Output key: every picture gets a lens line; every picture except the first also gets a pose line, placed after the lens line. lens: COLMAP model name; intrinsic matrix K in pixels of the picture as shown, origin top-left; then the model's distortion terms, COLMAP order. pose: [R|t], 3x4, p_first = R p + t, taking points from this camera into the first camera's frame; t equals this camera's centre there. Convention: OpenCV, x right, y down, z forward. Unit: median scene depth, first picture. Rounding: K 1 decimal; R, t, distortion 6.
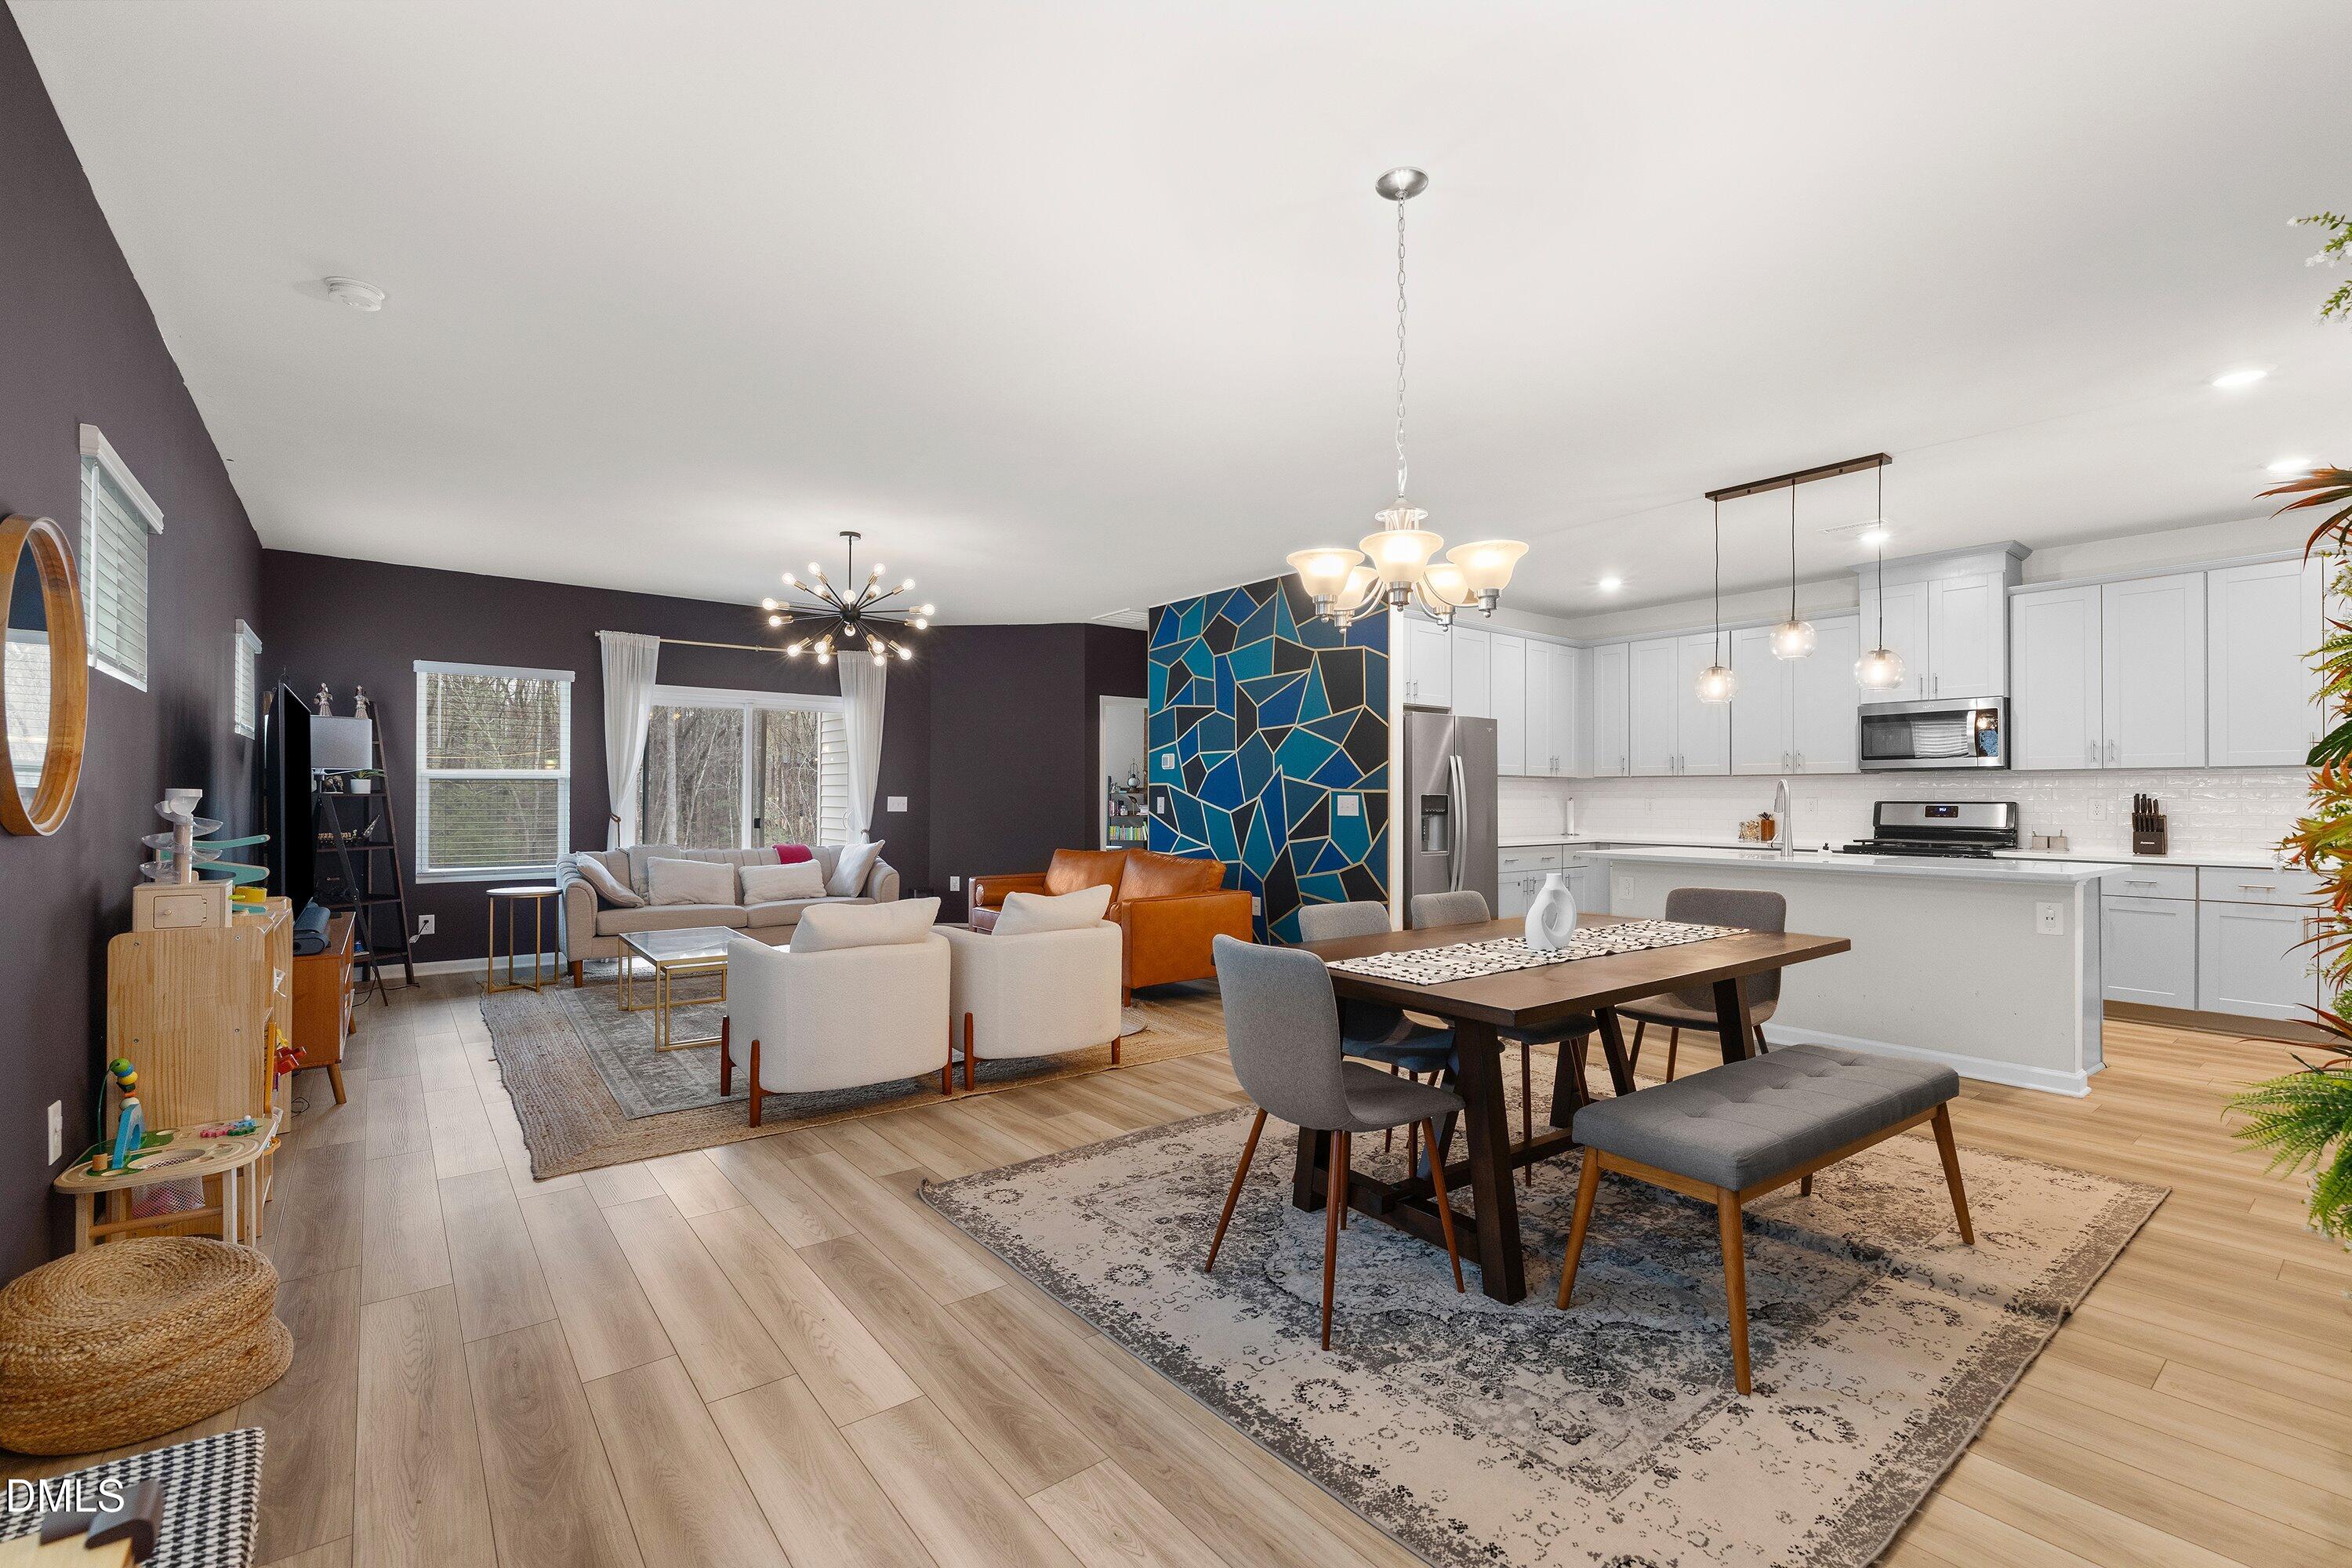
lens RADIAL K [[1017.3, 0, 1180.1], [0, 1017.3, 789.4], [0, 0, 1]] dist [-0.002069, 0.000399]
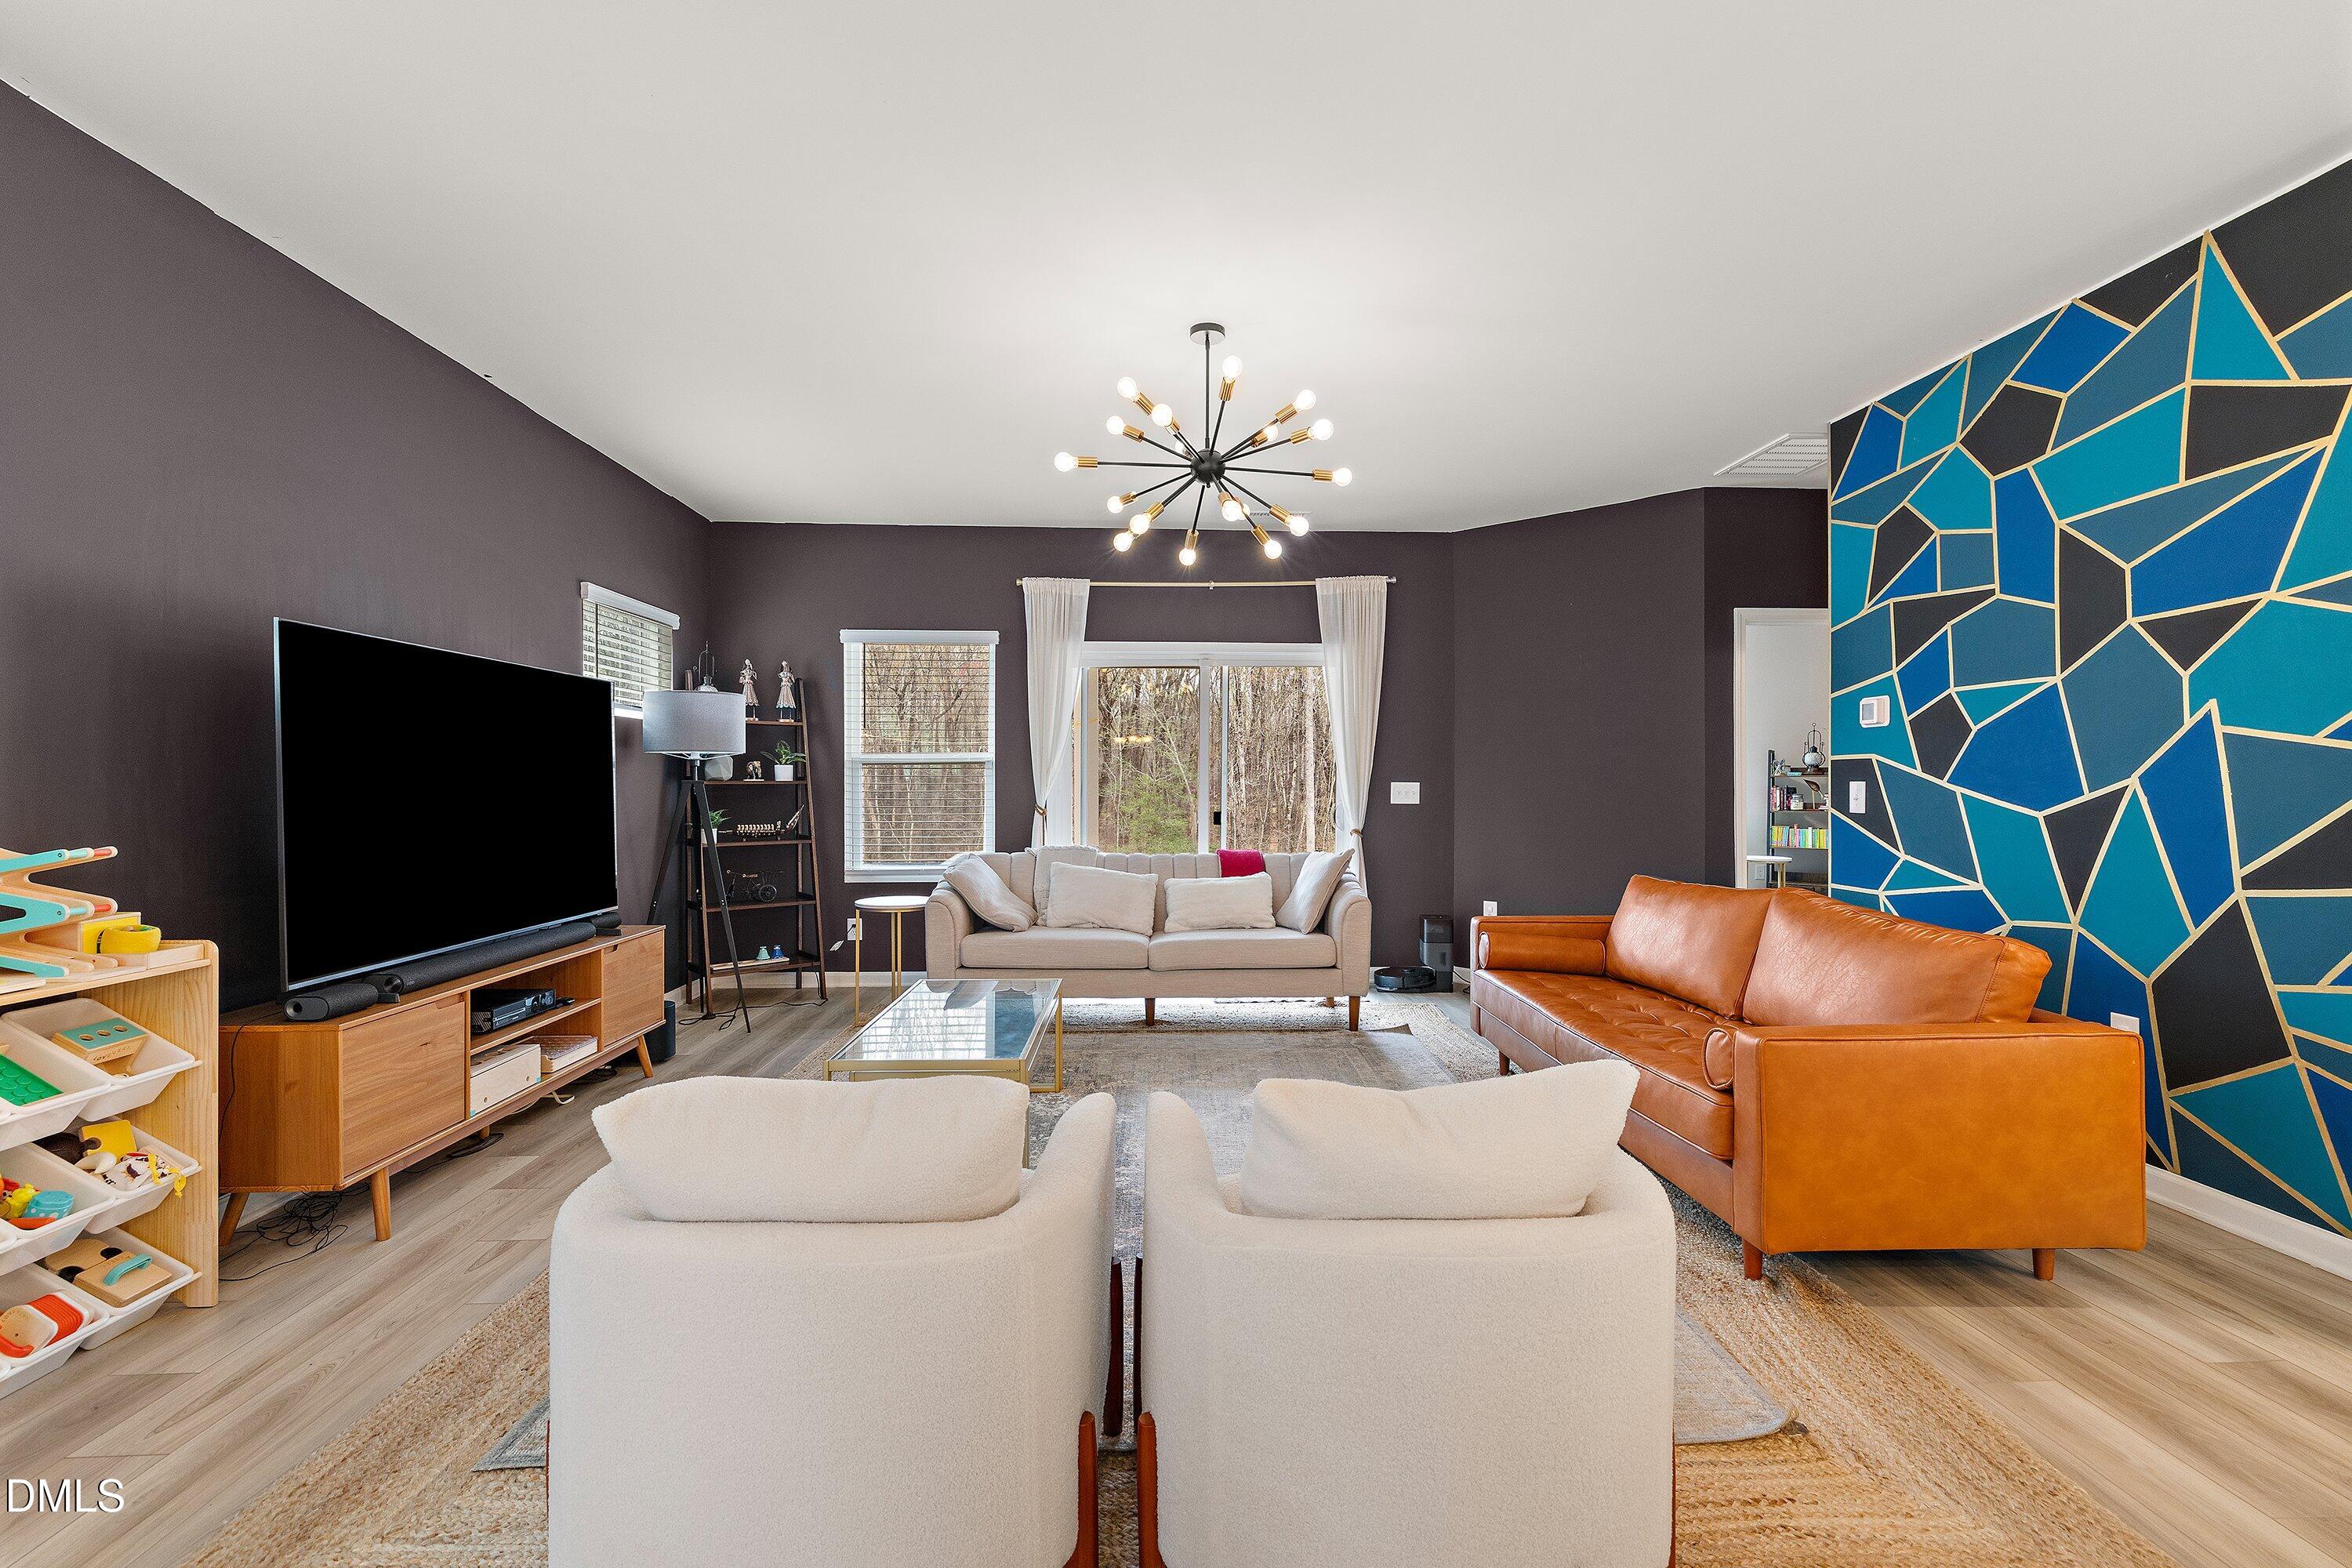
lens RADIAL K [[1017.3, 0, 1181.3], [0, 1017.3, 787.9], [0, 0, 1]] dist [-0.002069, 0.000399]
pose [[0.817645, -0.000406, -0.575722, -0.003011], [0.007247, 0.999928, 0.009587, 0.003820], [0.575677, -0.012011, 0.817589, 0.432076]]
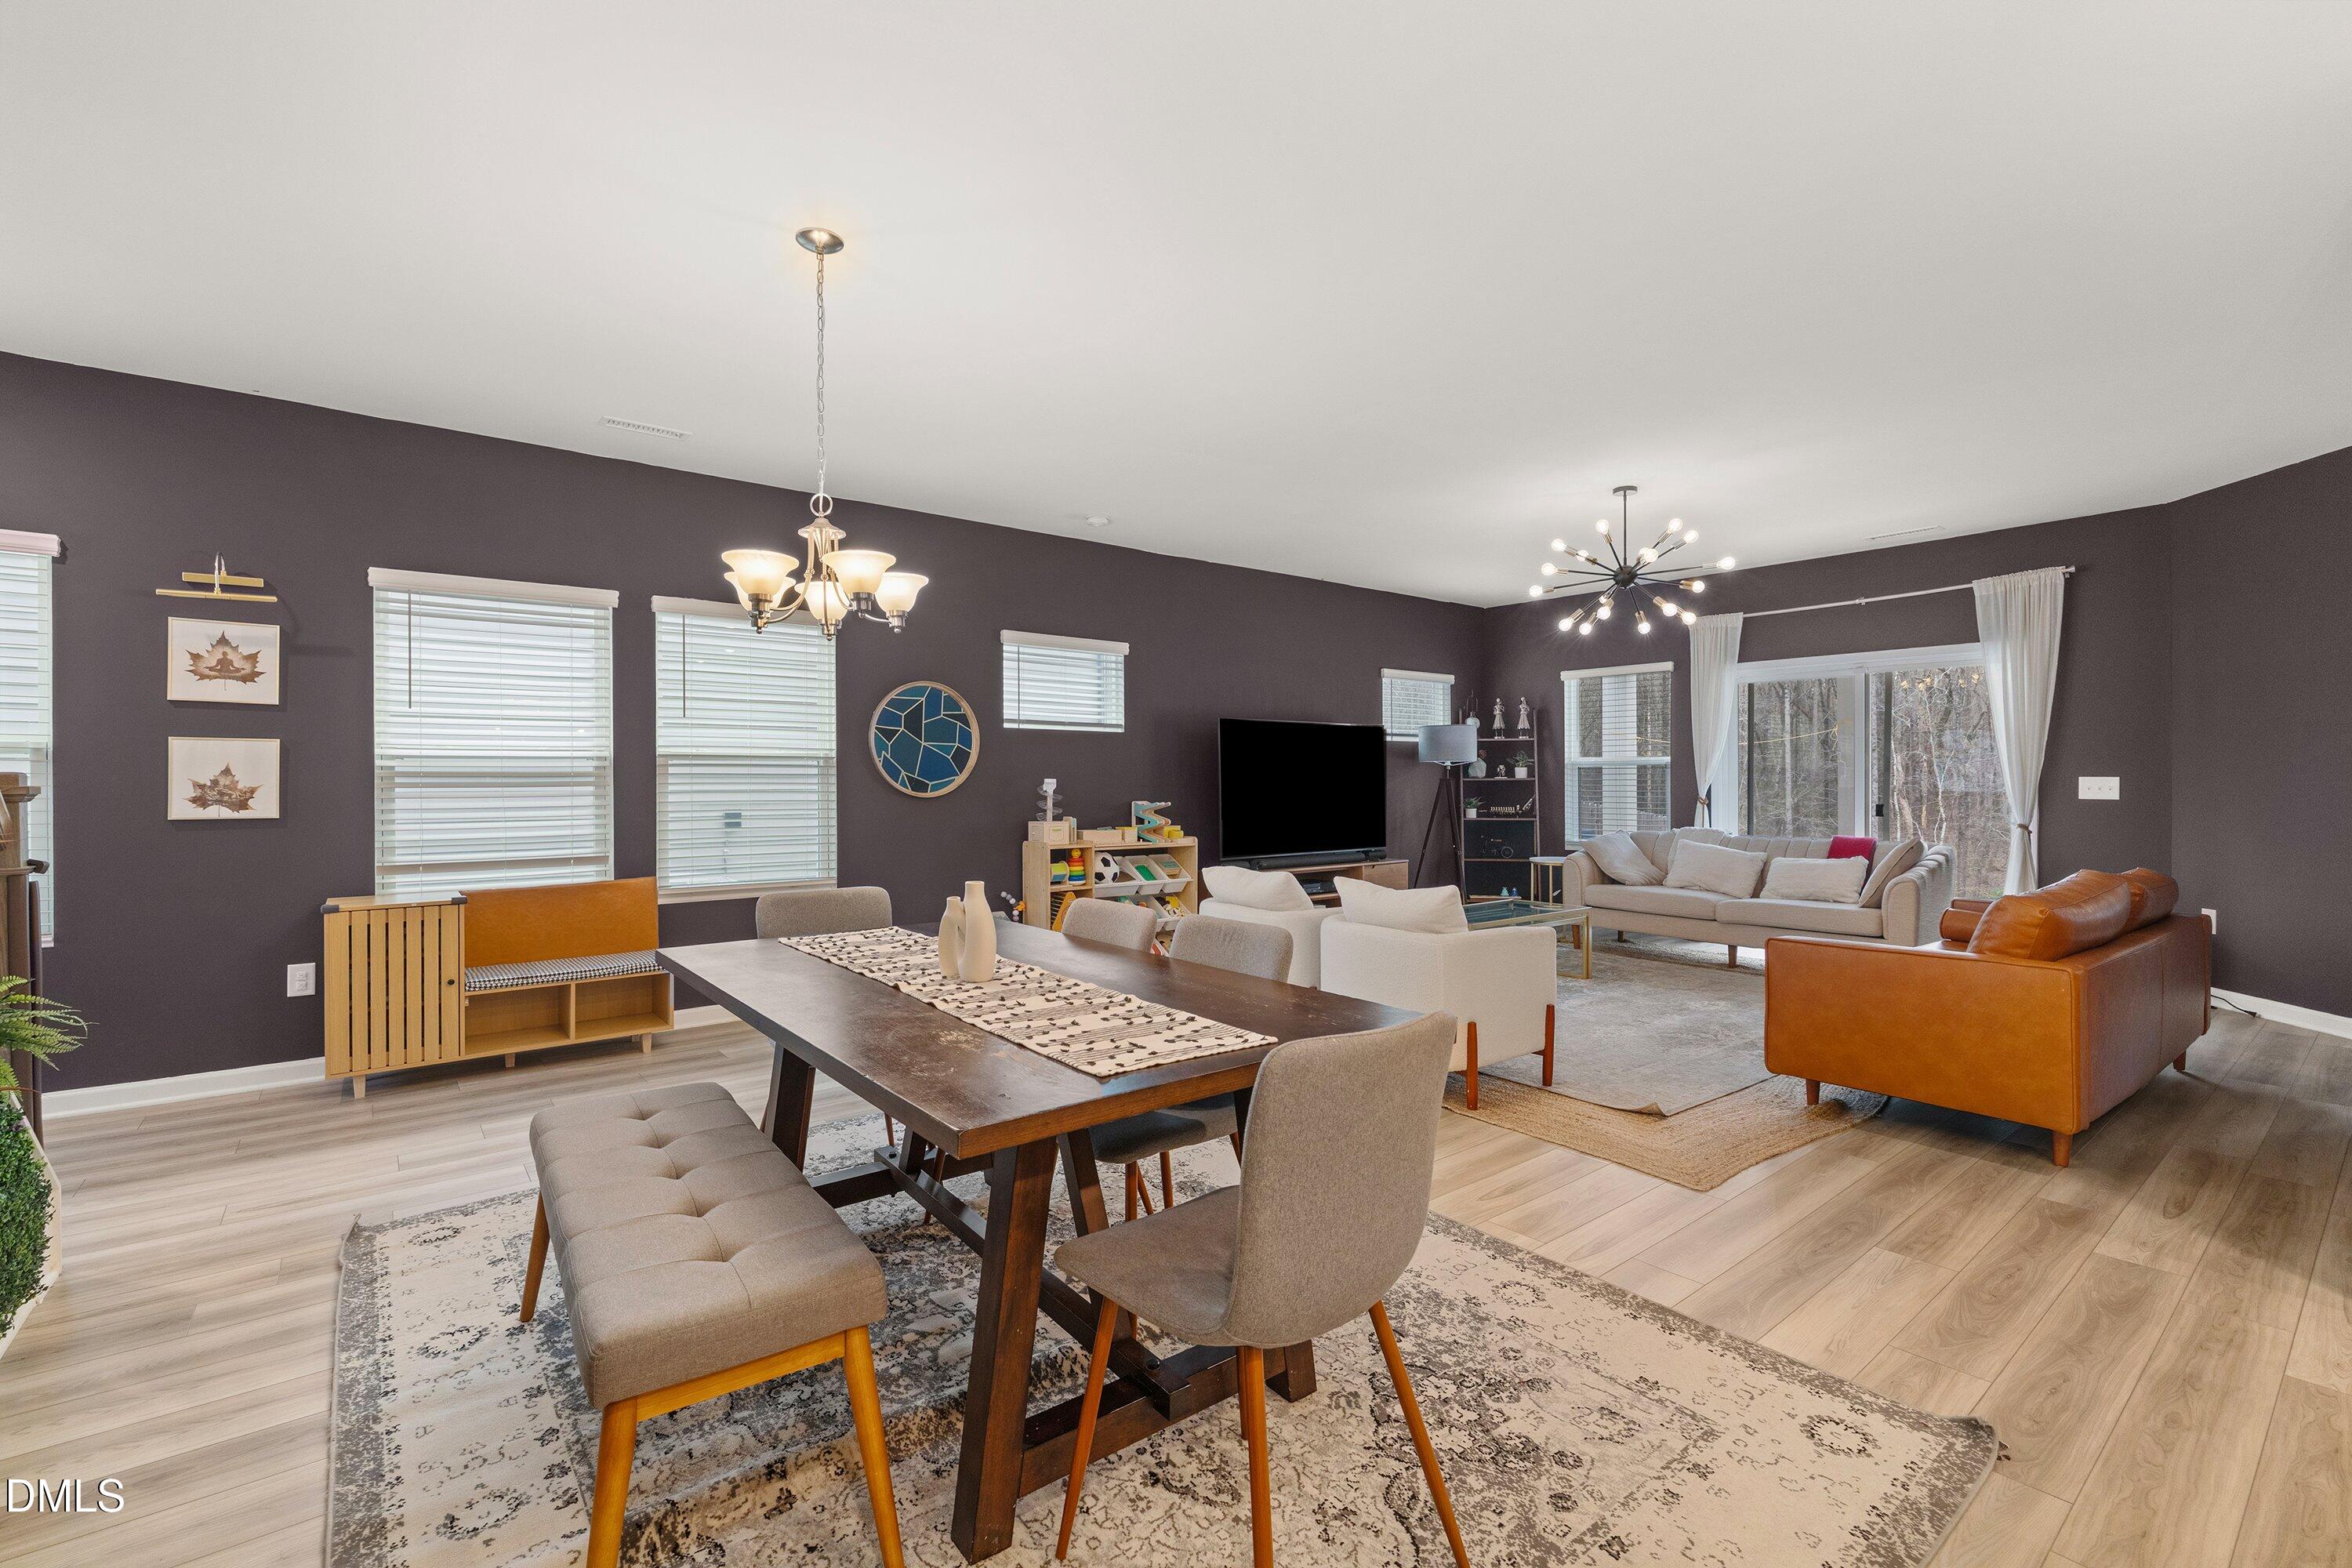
lens RADIAL K [[1017.3, 0, 1172.6], [0, 1017.3, 781.0], [0, 0, 1]] dist [-0.002069, 0.000399]
pose [[0.003703, -0.002751, -0.999989, 0.484045], [0.011949, 0.999925, -0.002707, 0.005442], [0.999922, -0.011939, 0.003736, 0.496187]]
